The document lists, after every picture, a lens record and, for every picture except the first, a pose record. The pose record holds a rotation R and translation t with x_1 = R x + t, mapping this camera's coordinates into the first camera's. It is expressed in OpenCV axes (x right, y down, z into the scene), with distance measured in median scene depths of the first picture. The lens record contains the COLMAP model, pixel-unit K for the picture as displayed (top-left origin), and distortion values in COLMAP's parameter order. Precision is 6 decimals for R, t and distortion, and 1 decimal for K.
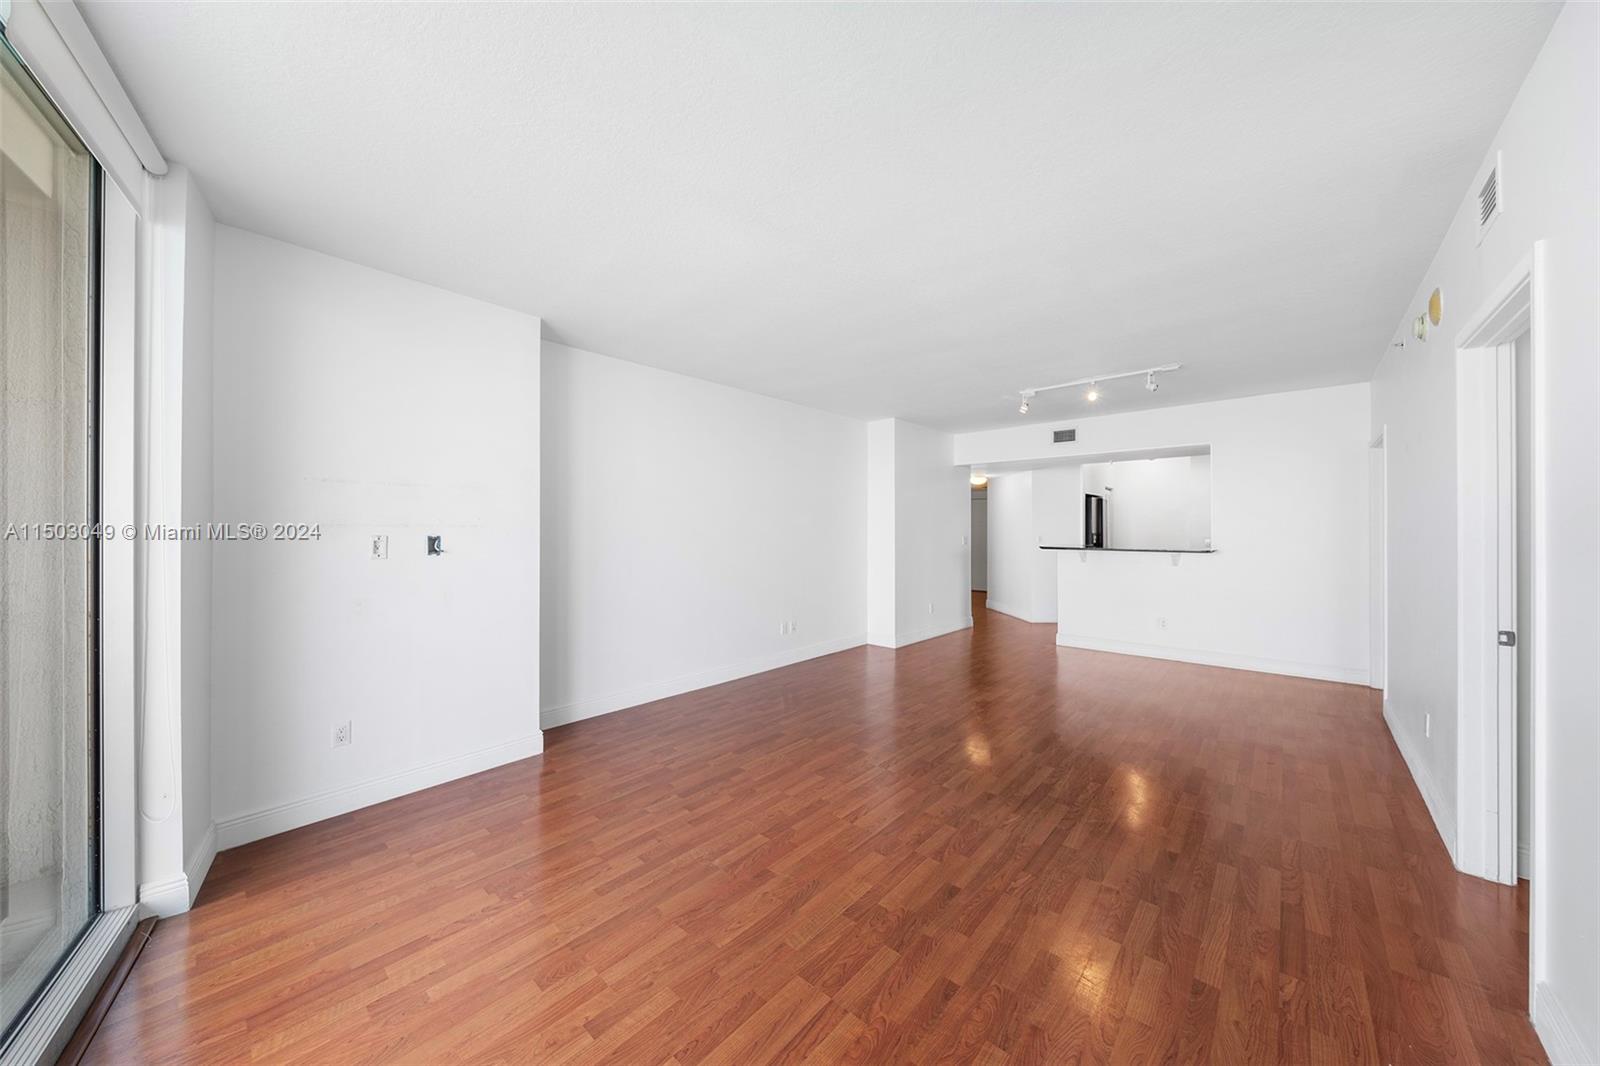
lens RADIAL K [[541.0, 0, 802.2], [0, 541.0, 525.1], [0, 0, 1]] dist [0.000751, 0.000046]
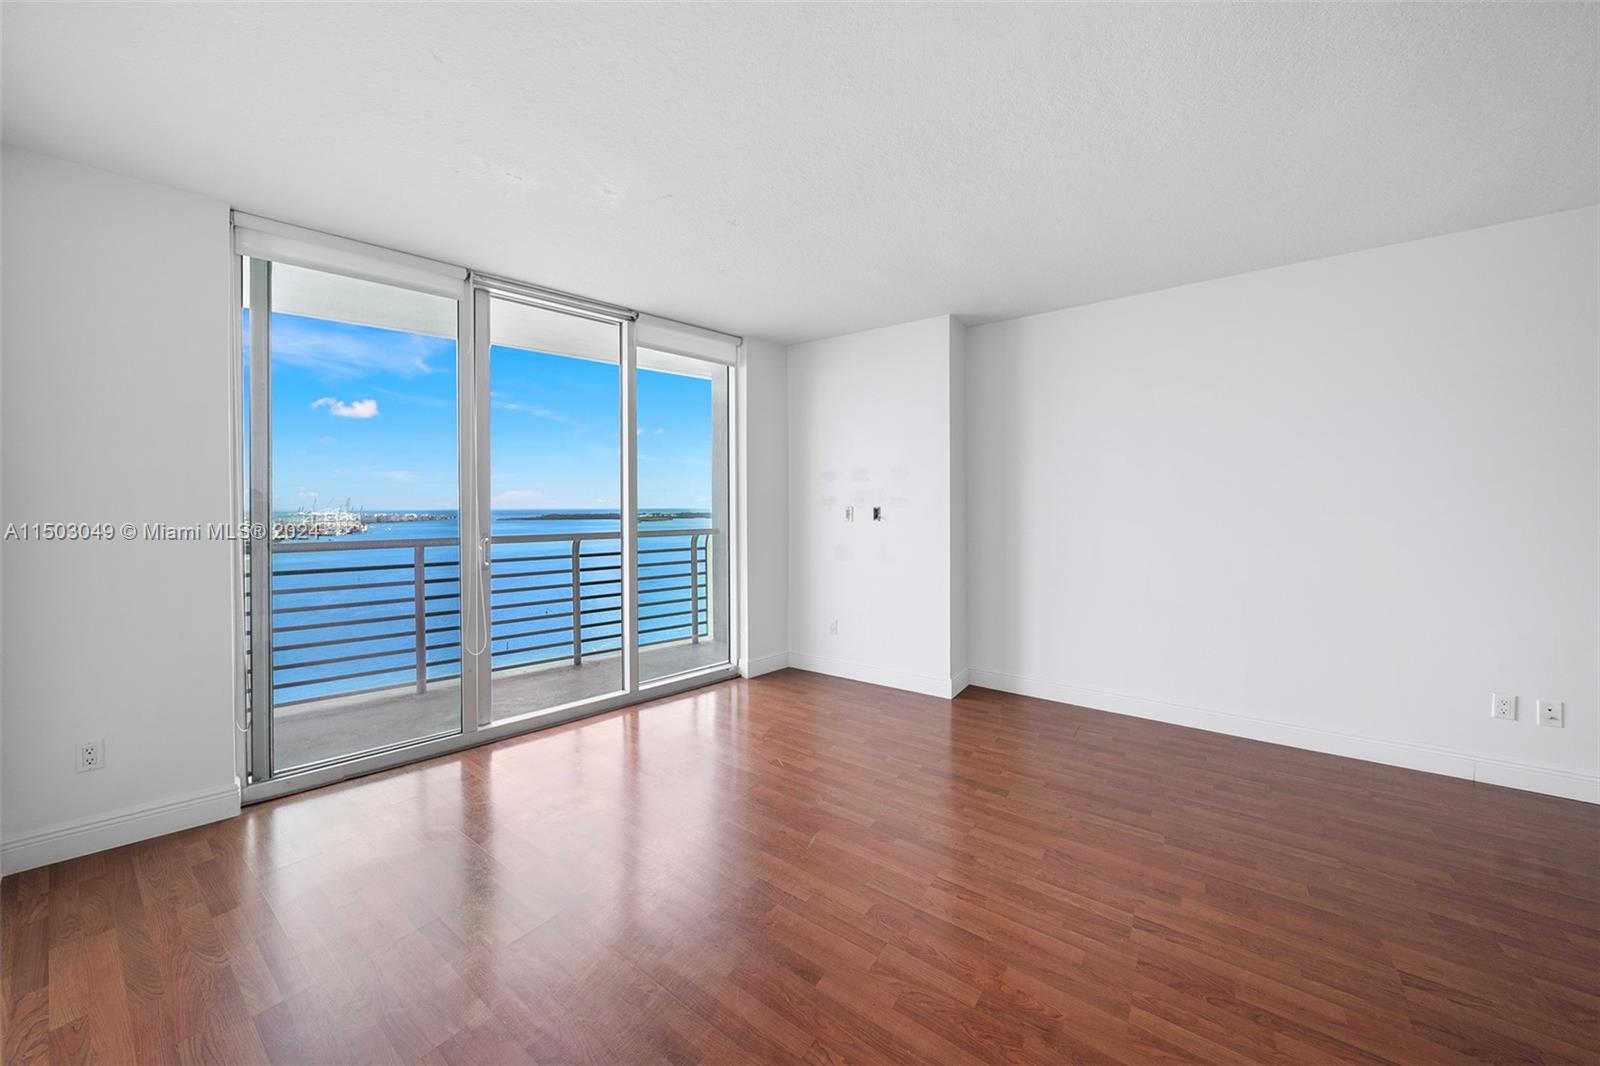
lens RADIAL K [[561.7, 0, 790.8], [0, 561.7, 515.6], [0, 0, 1]] dist [0.000073, -0.000094]
pose [[0.085876, 0.011926, -0.996234, 0.742892], [0.014057, 0.999814, 0.013180, 0.020056], [0.996207, -0.015136, 0.085692, 0.652595]]
